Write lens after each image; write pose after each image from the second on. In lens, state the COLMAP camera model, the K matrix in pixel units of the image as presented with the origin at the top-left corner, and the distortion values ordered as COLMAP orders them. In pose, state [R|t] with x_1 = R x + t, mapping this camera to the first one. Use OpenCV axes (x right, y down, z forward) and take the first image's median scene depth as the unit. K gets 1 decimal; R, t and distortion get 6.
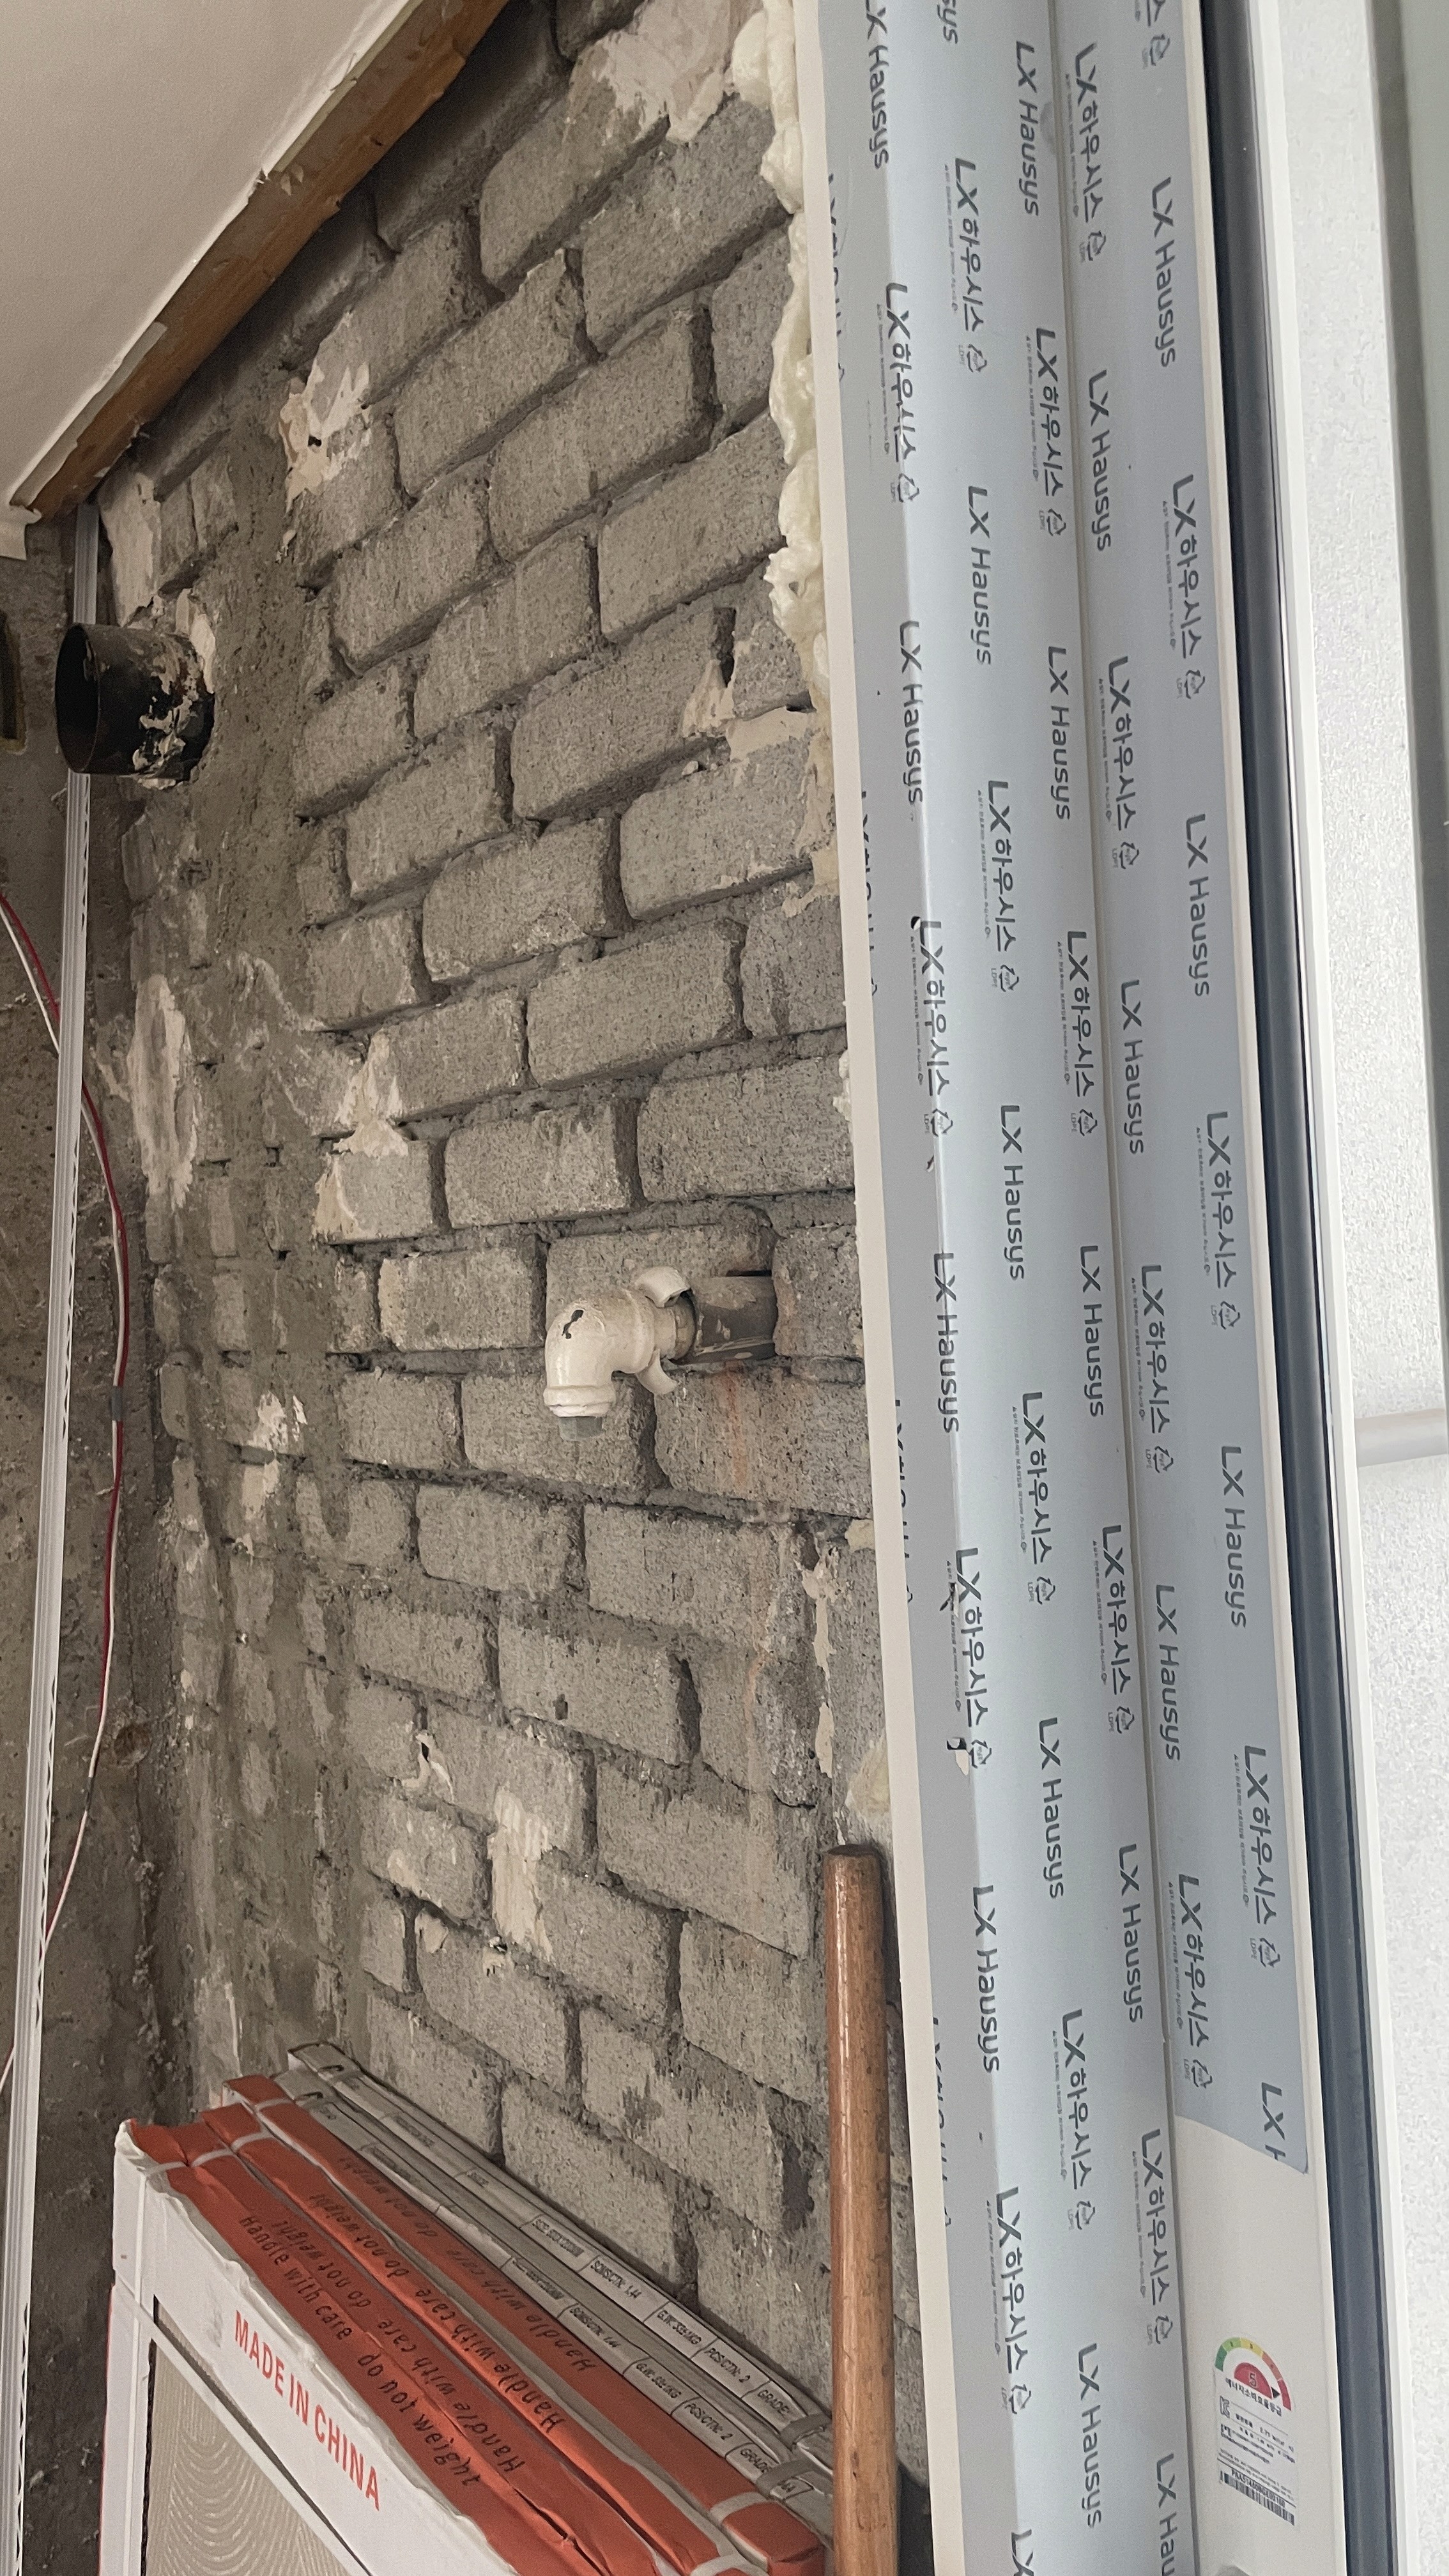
lens RADIAL K [[1904.0, 0, 723.0], [0, 1904.0, 1303.3], [0, 0, 1]] dist [0.062192, -0.094558]
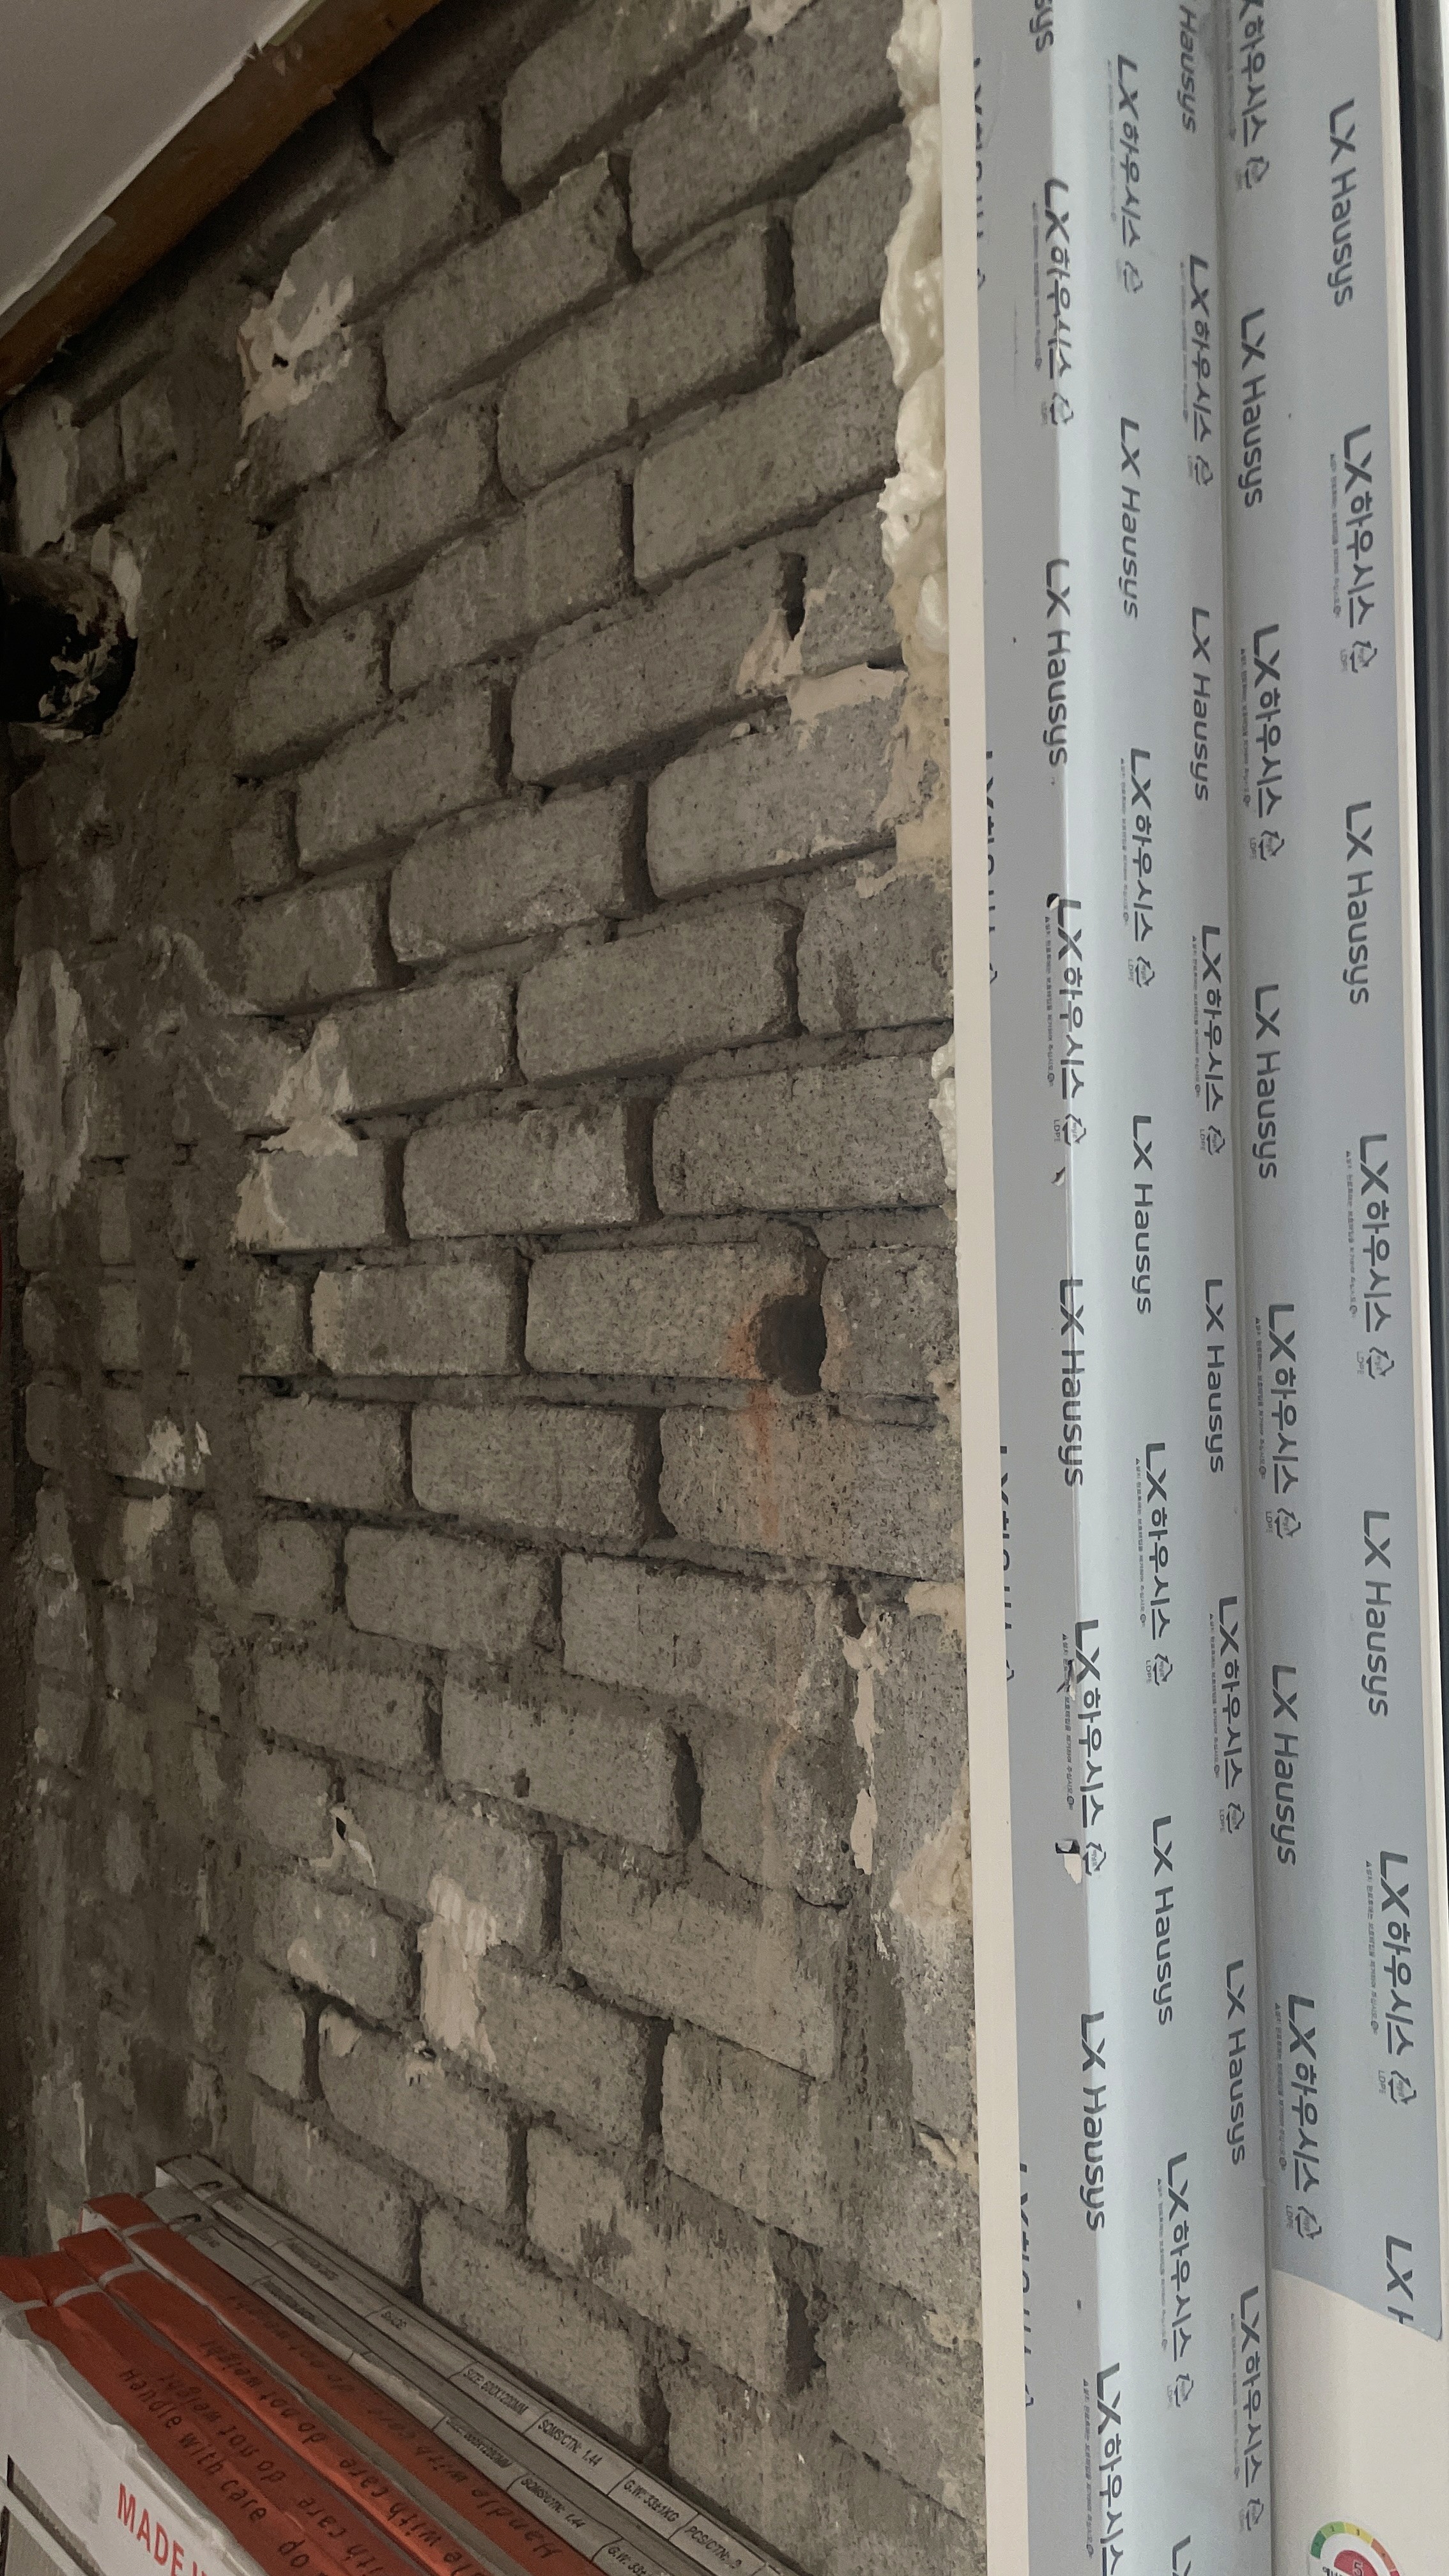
lens RADIAL K [[1904.0, 0, 723.0], [0, 1904.0, 1303.3], [0, 0, 1]] dist [0.062192, -0.094558]
pose [[0.993740, 0.039114, 0.104646, -0.103159], [-0.036530, 0.998981, -0.026499, 0.010356], [-0.105576, 0.022510, 0.994156, 0.114996]]
